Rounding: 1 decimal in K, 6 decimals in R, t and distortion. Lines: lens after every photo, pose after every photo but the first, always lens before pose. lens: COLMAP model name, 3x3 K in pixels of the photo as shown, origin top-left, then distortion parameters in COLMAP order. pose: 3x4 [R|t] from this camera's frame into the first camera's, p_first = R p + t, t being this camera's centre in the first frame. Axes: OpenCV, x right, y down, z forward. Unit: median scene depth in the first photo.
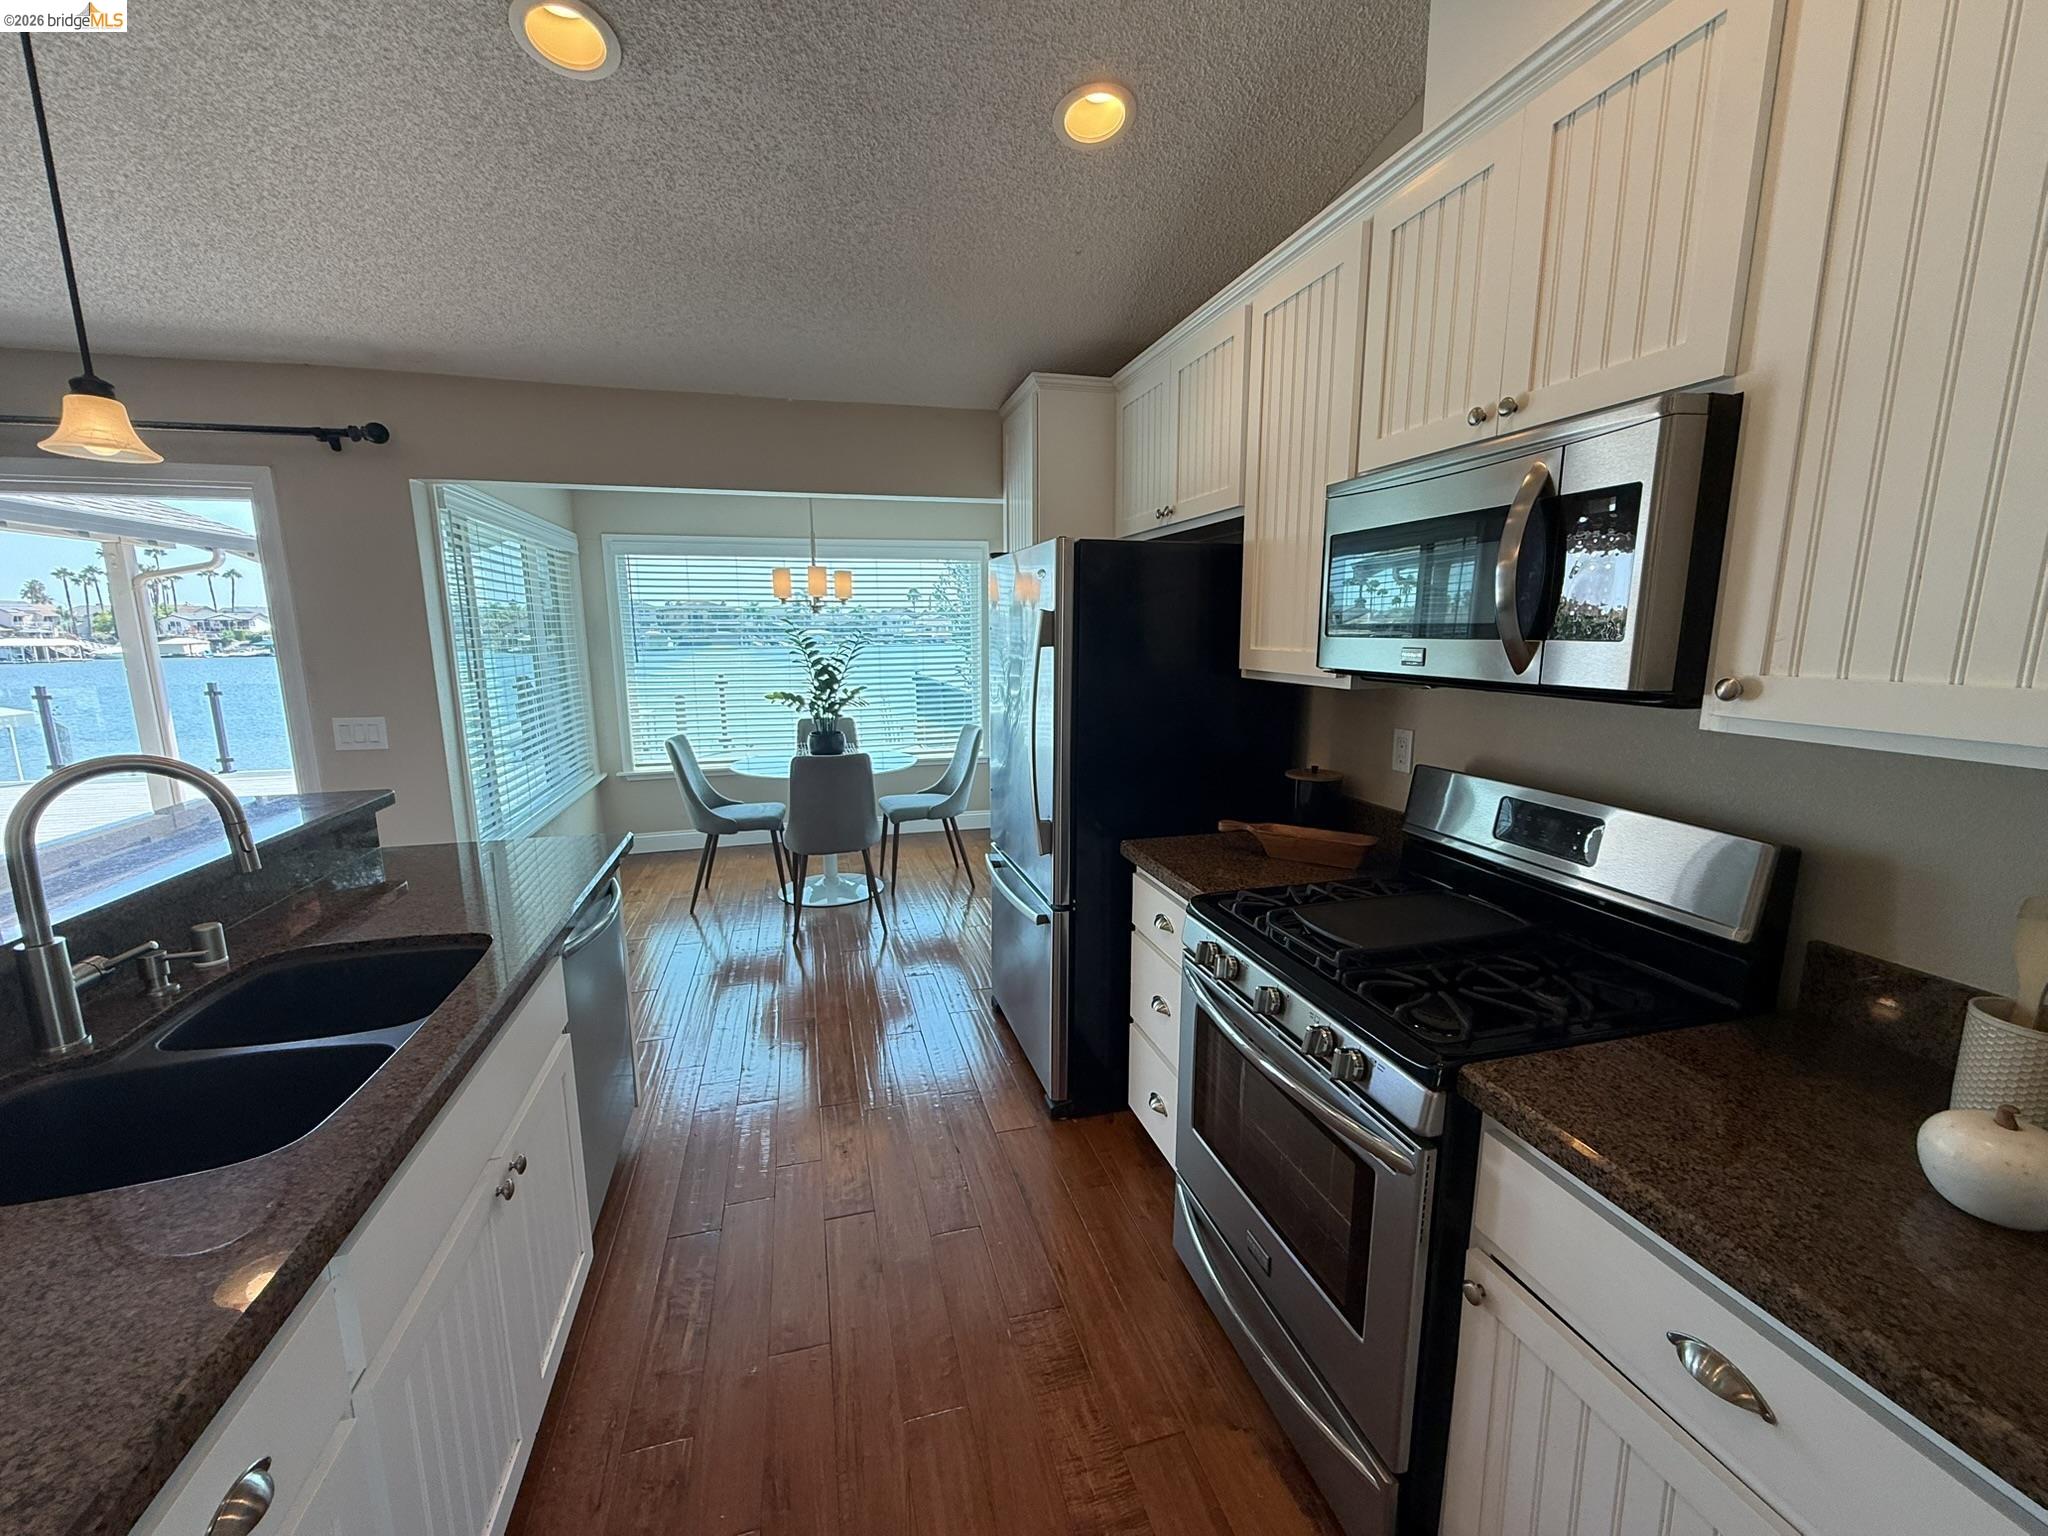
lens RADIAL K [[820.8, 0, 1024.0], [0, 820.8, 768.0], [0, 0, 1]] dist [0.000921, 0.000482]
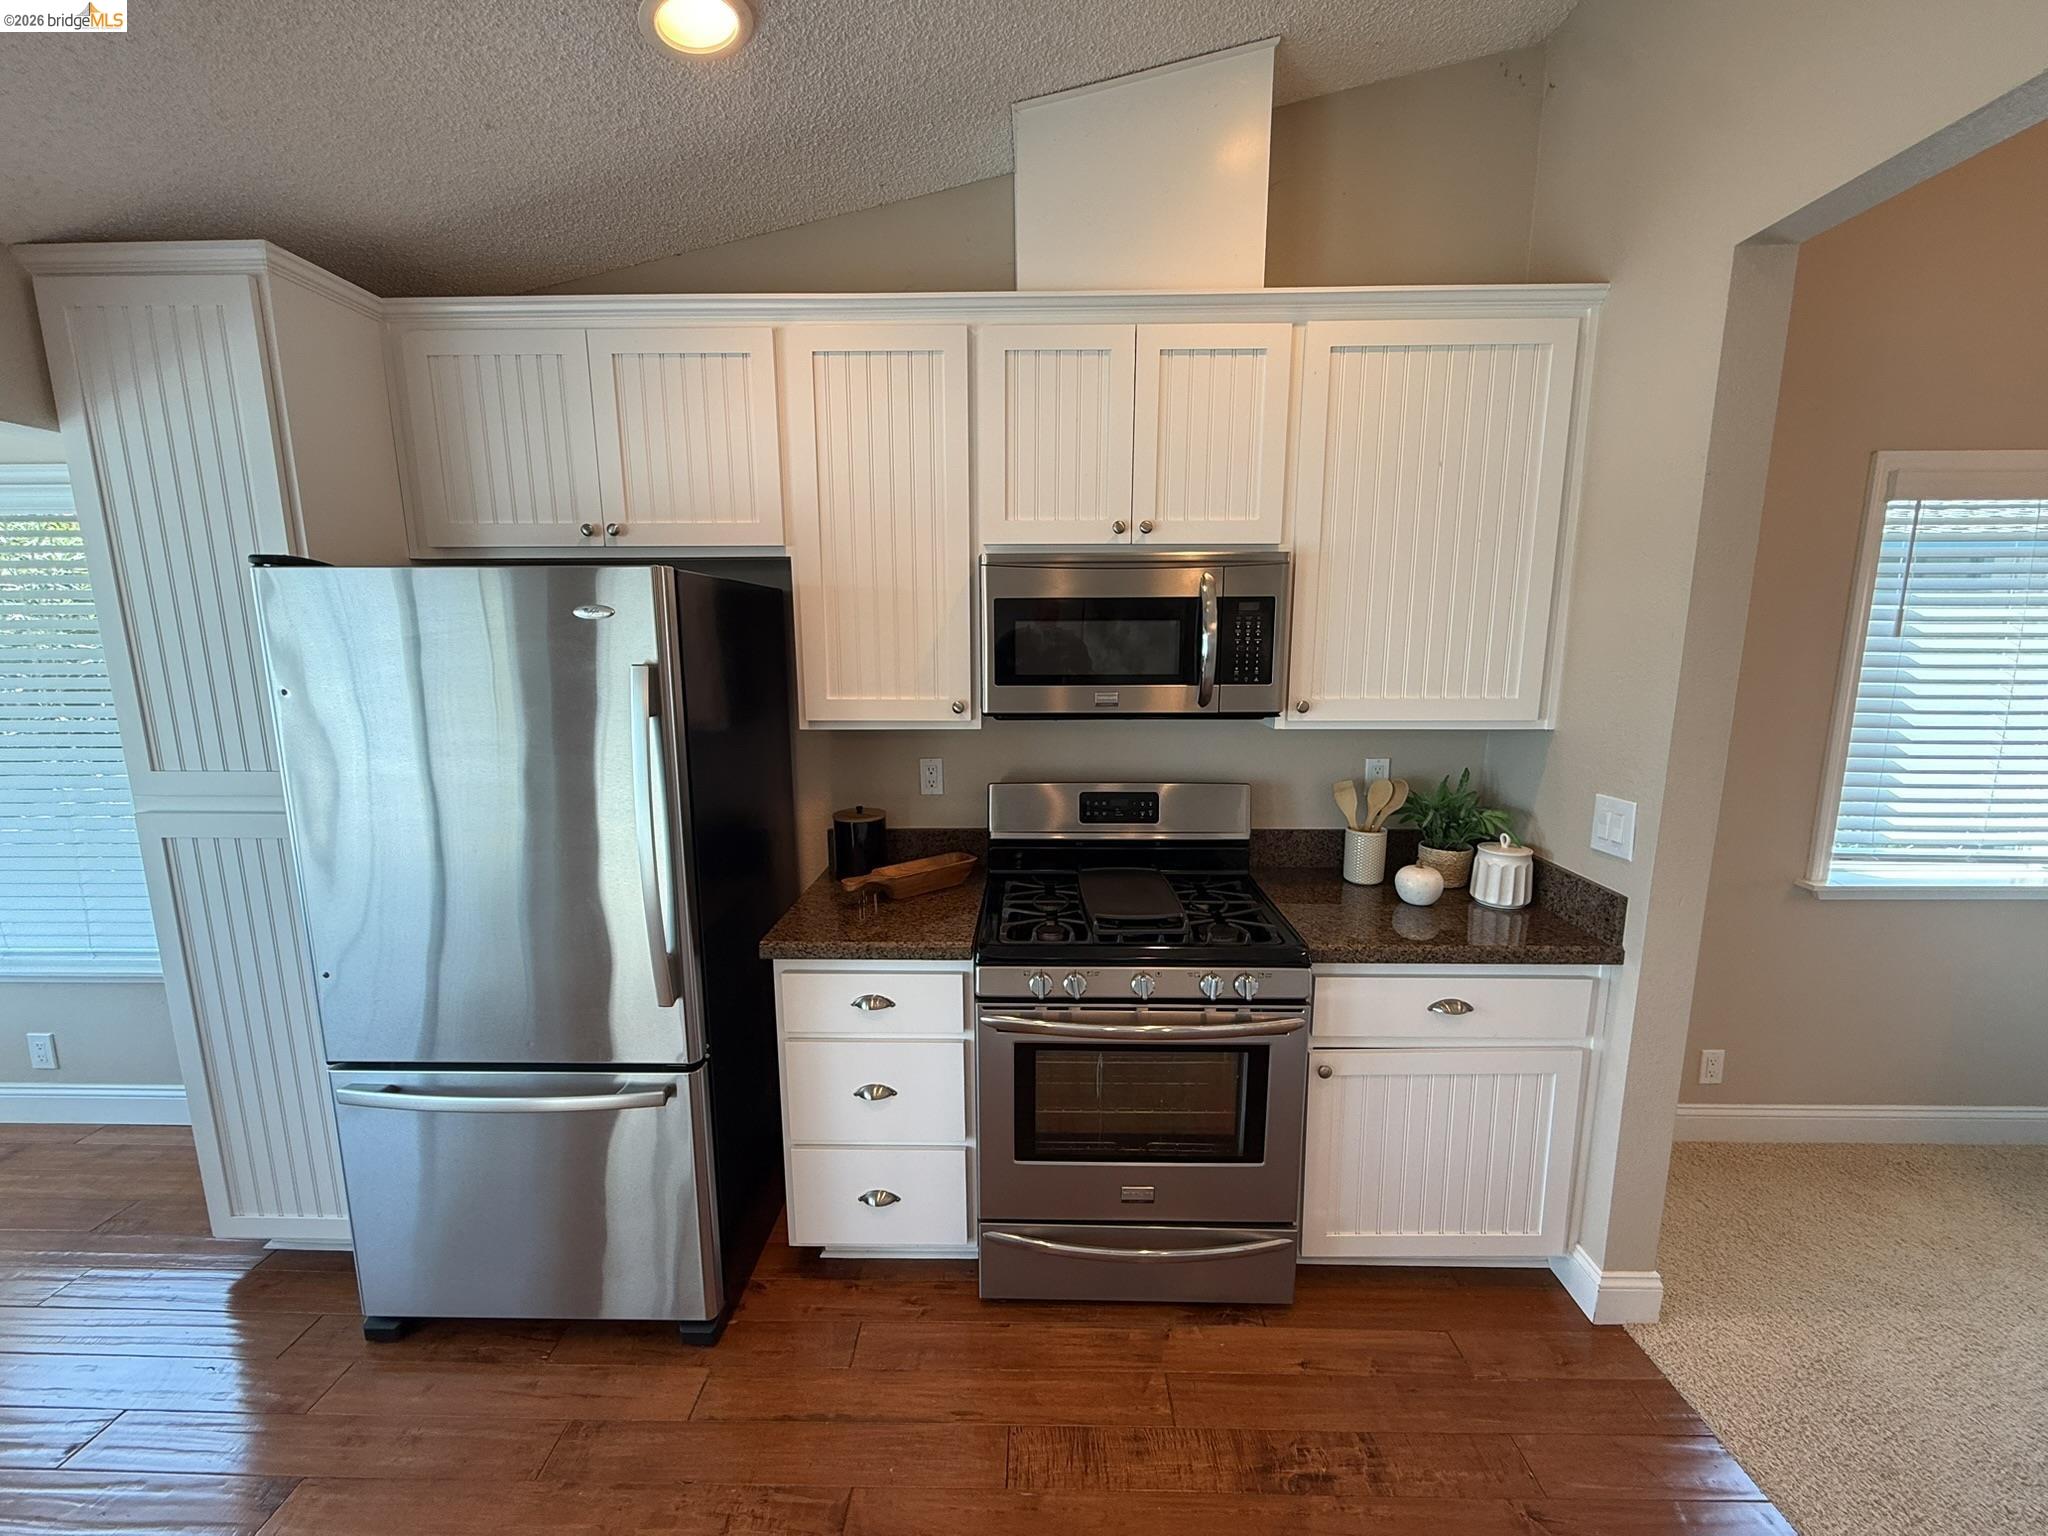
lens RADIAL K [[792.1, 0, 1027.3], [0, 792.1, 774.0], [0, 0, 1]] dist [-0.002048, -0.000209]
pose [[0.293766, -0.154602, 0.943292, -0.756611], [0.165308, 0.980182, 0.109167, -0.169117], [-0.941475, 0.123864, 0.313501, 0.696836]]
